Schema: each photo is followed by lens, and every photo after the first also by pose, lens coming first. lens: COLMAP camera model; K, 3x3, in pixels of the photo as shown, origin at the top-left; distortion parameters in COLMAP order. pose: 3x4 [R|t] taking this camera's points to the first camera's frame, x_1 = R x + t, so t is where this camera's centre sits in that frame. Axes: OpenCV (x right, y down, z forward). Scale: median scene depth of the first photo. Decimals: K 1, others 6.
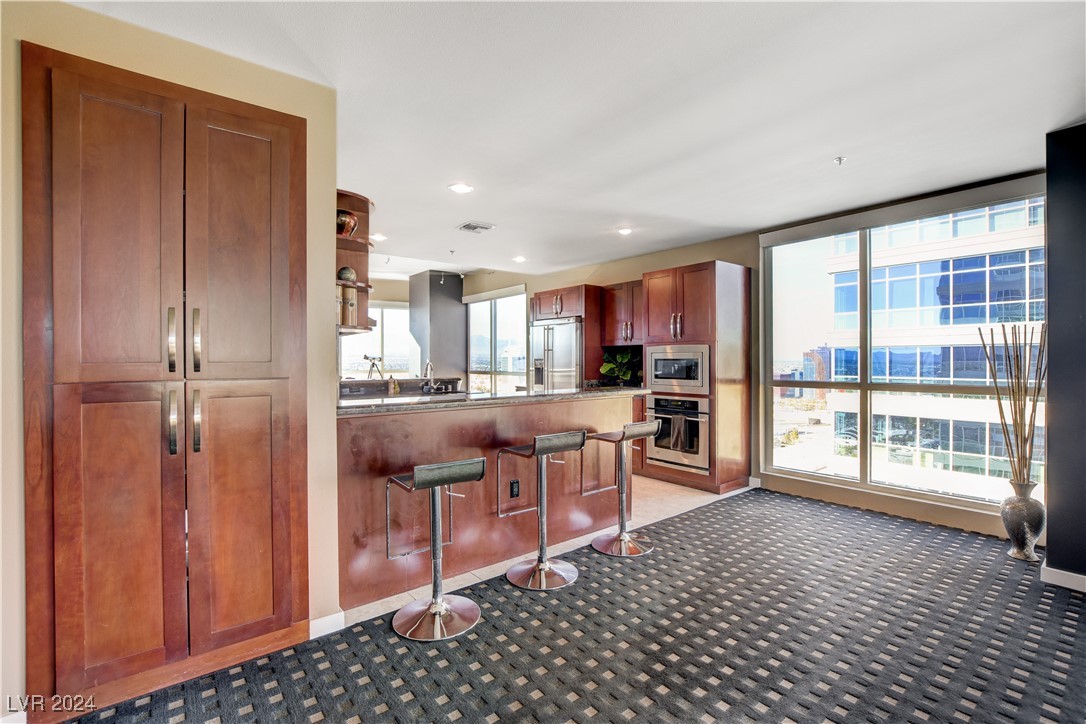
lens RADIAL K [[485.0, 0, 552.3], [0, 485.0, 356.0], [0, 0, 1]] dist [-0.019506, 0.000583]
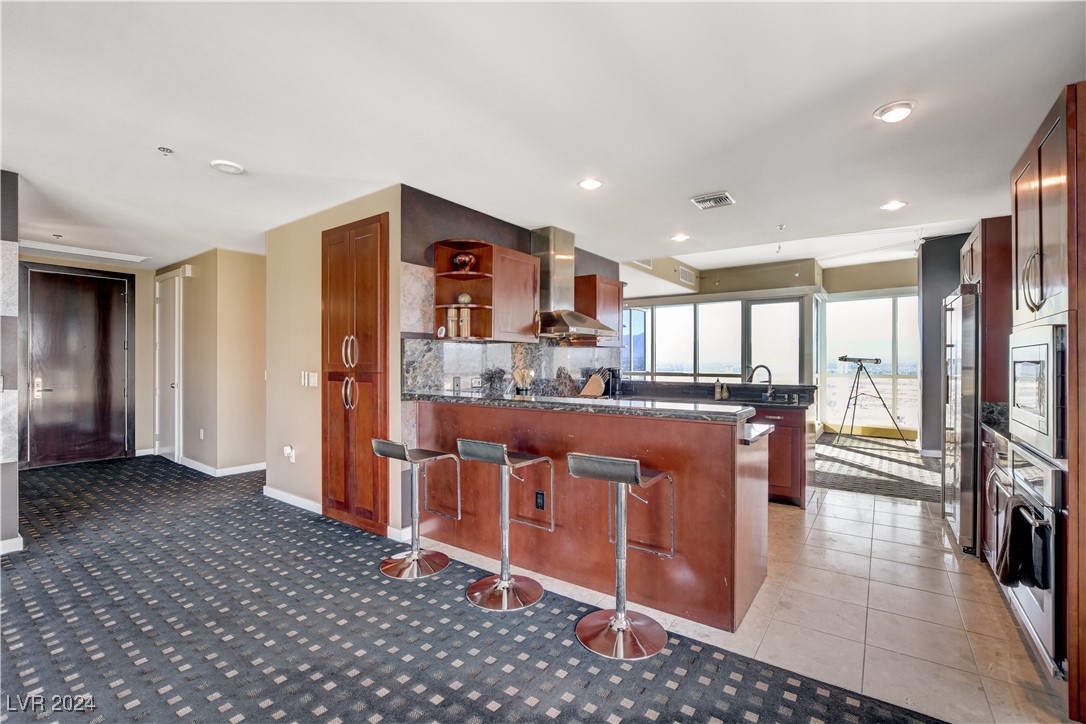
lens RADIAL K [[479.0, 0, 547.7], [0, 479.0, 359.0], [0, 0, 1]] dist [-0.020432, 0.006354]
pose [[0.267044, -0.000611, -0.963684, 0.829011], [0.004727, 0.999989, 0.000676, 0.000021], [0.963673, -0.004736, 0.267044, 0.777007]]
